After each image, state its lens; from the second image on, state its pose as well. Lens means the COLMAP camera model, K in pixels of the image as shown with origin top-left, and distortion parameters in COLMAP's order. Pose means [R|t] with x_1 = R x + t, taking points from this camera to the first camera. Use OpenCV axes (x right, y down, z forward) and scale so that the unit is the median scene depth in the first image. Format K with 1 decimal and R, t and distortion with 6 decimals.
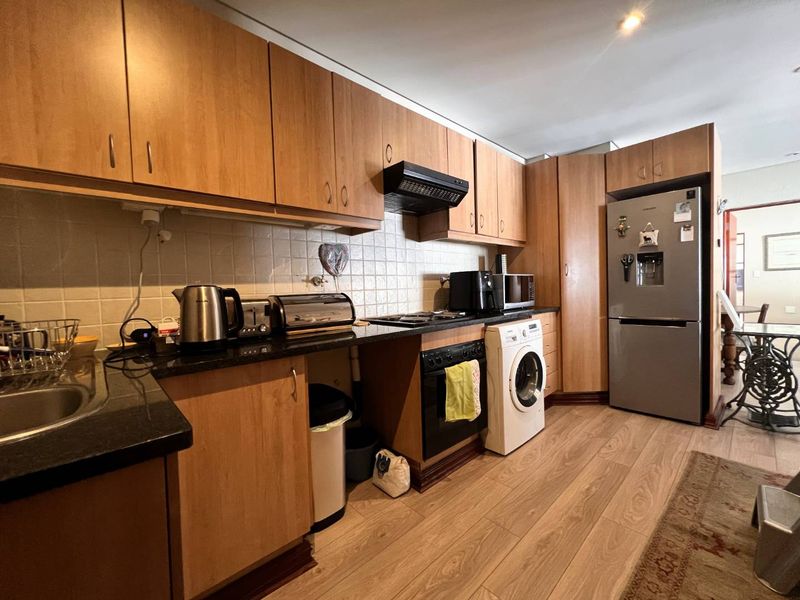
lens RADIAL K [[320.9, 0, 405.4], [0, 320.9, 300.2], [0, 0, 1]] dist [0.009457, -0.000189]
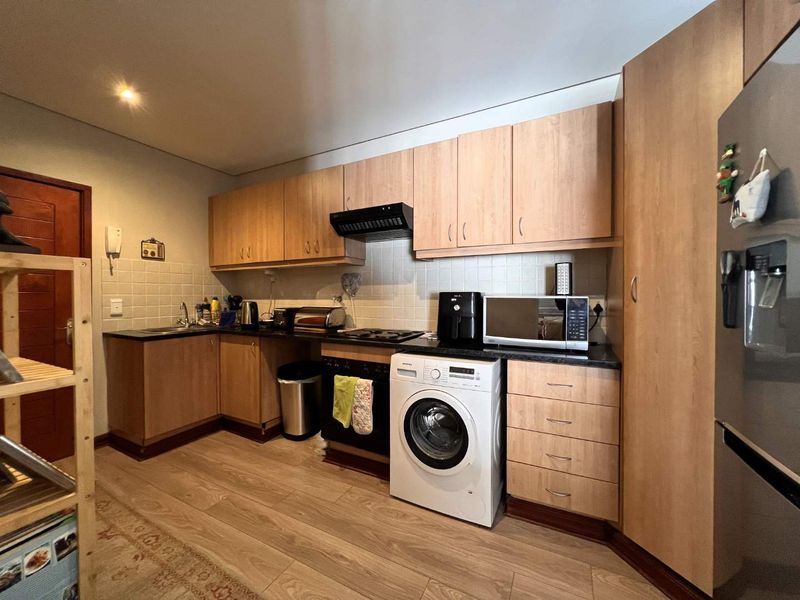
lens RADIAL K [[313.3, 0, 400.0], [0, 313.3, 300.0], [0, 0, 1]] dist [-0.001777, 0.000095]
pose [[0.346587, 0.050547, -0.936655, 1.376522], [-0.044235, 0.998317, 0.037506, -0.136349], [0.936974, 0.028433, 0.348240, 0.842198]]
